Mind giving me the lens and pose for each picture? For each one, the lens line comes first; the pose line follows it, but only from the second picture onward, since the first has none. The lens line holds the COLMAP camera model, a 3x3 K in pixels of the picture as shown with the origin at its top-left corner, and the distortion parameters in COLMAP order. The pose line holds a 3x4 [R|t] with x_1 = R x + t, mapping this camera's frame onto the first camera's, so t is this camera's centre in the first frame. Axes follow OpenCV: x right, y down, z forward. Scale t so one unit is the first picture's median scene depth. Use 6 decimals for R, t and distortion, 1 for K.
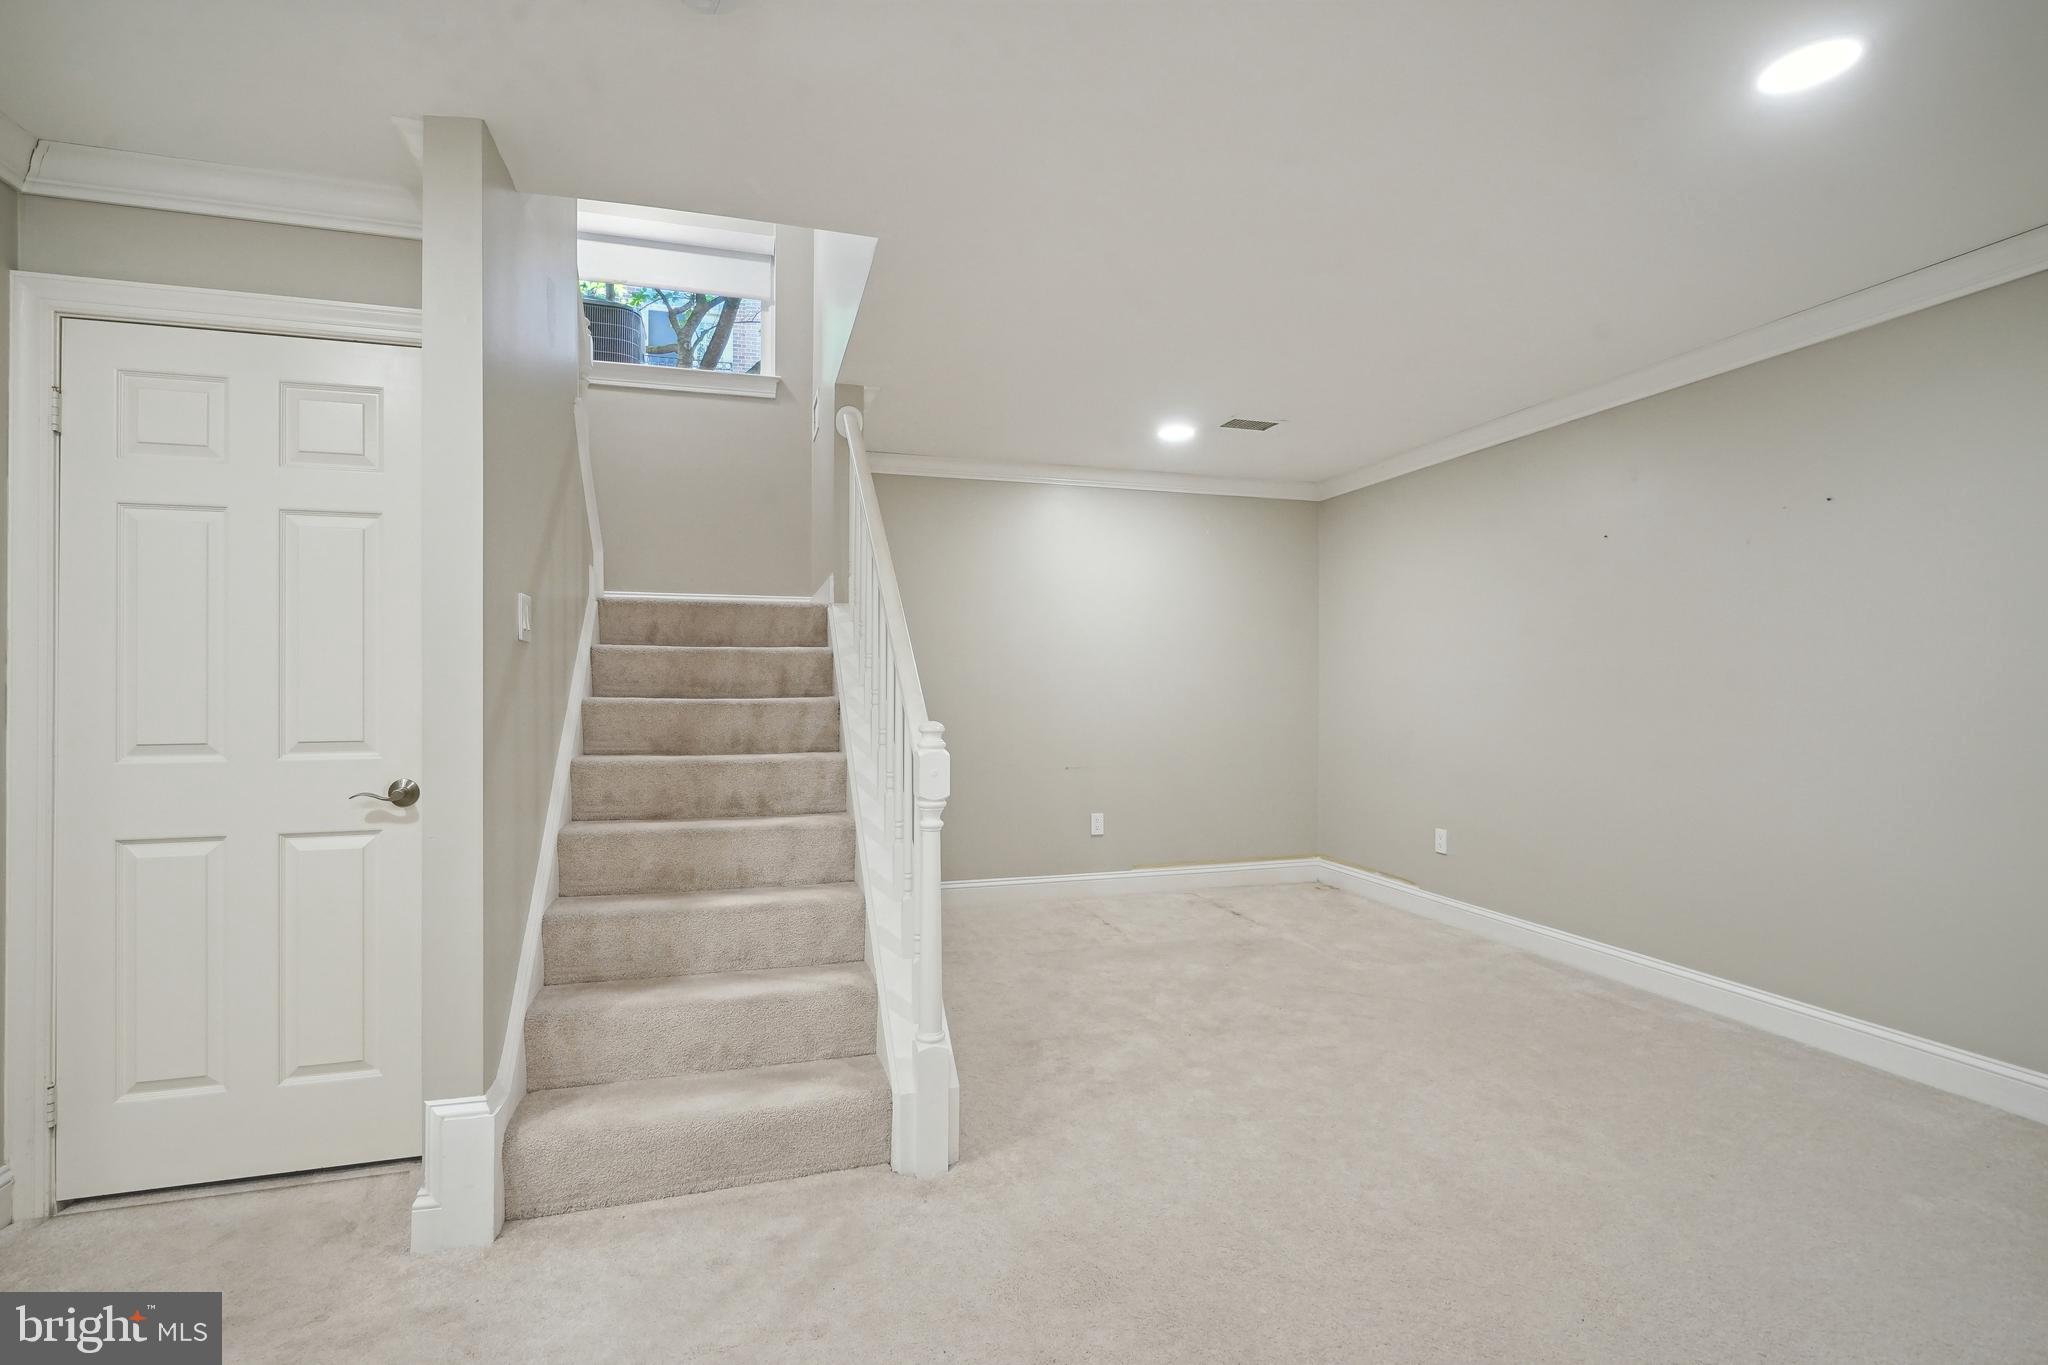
lens RADIAL K [[942.1, 0, 1017.2], [0, 942.1, 685.3], [0, 0, 1]] dist [-0.001994, 0.000195]
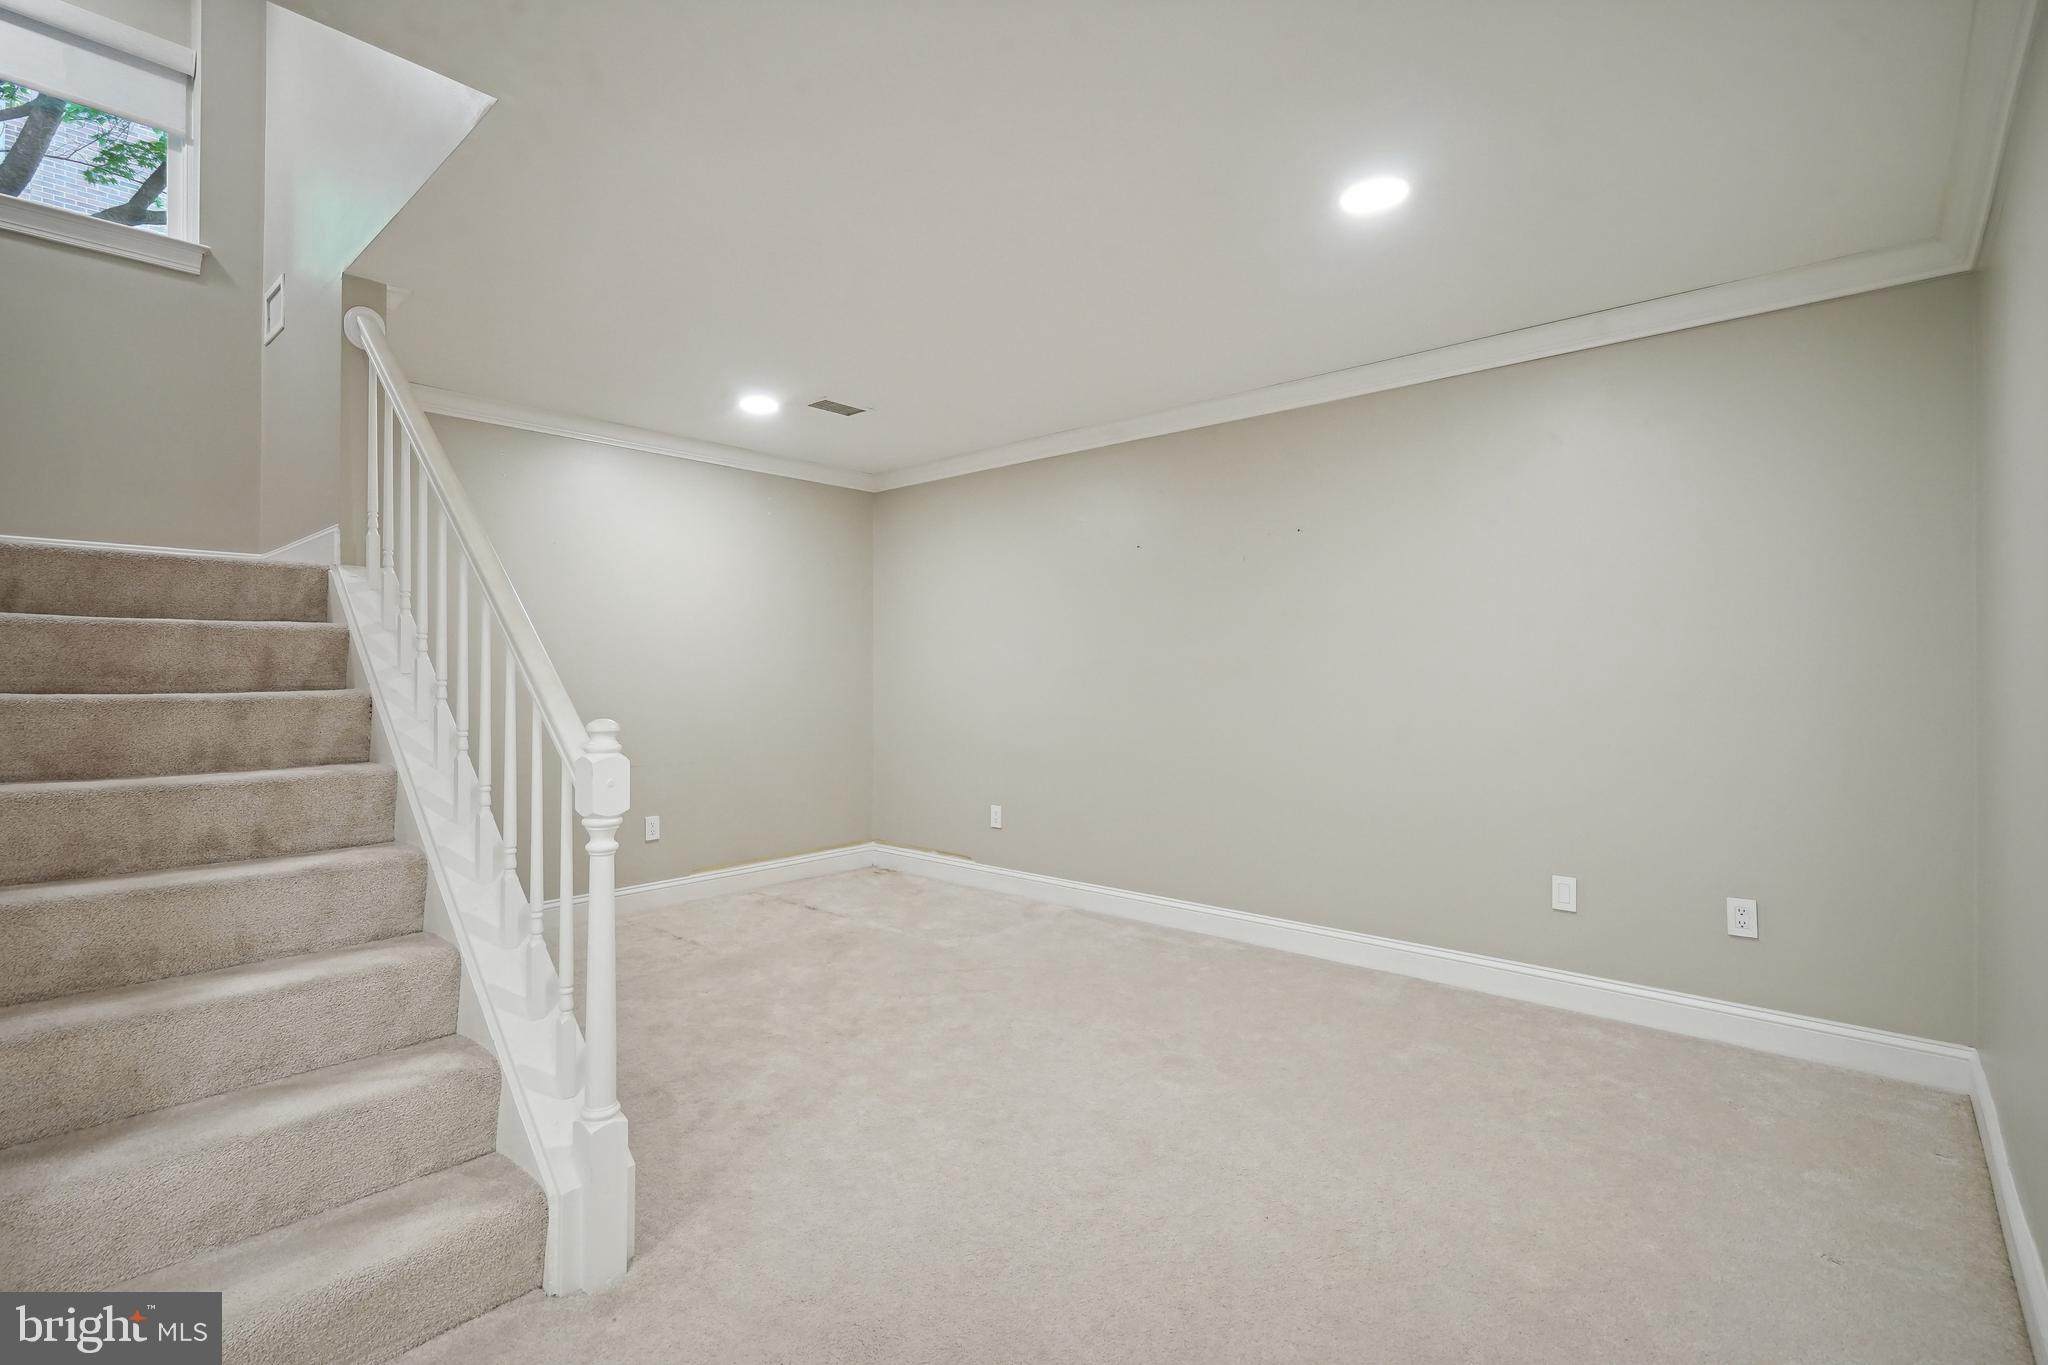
lens RADIAL K [[942.1, 0, 1012.1], [0, 942.1, 667.8], [0, 0, 1]] dist [-0.001994, 0.000195]
pose [[0.851332, 0.001961, 0.524624, -0.158997], [0.001065, 0.999984, -0.005466, -0.000396], [-0.524627, 0.005212, 0.851316, 0.096426]]
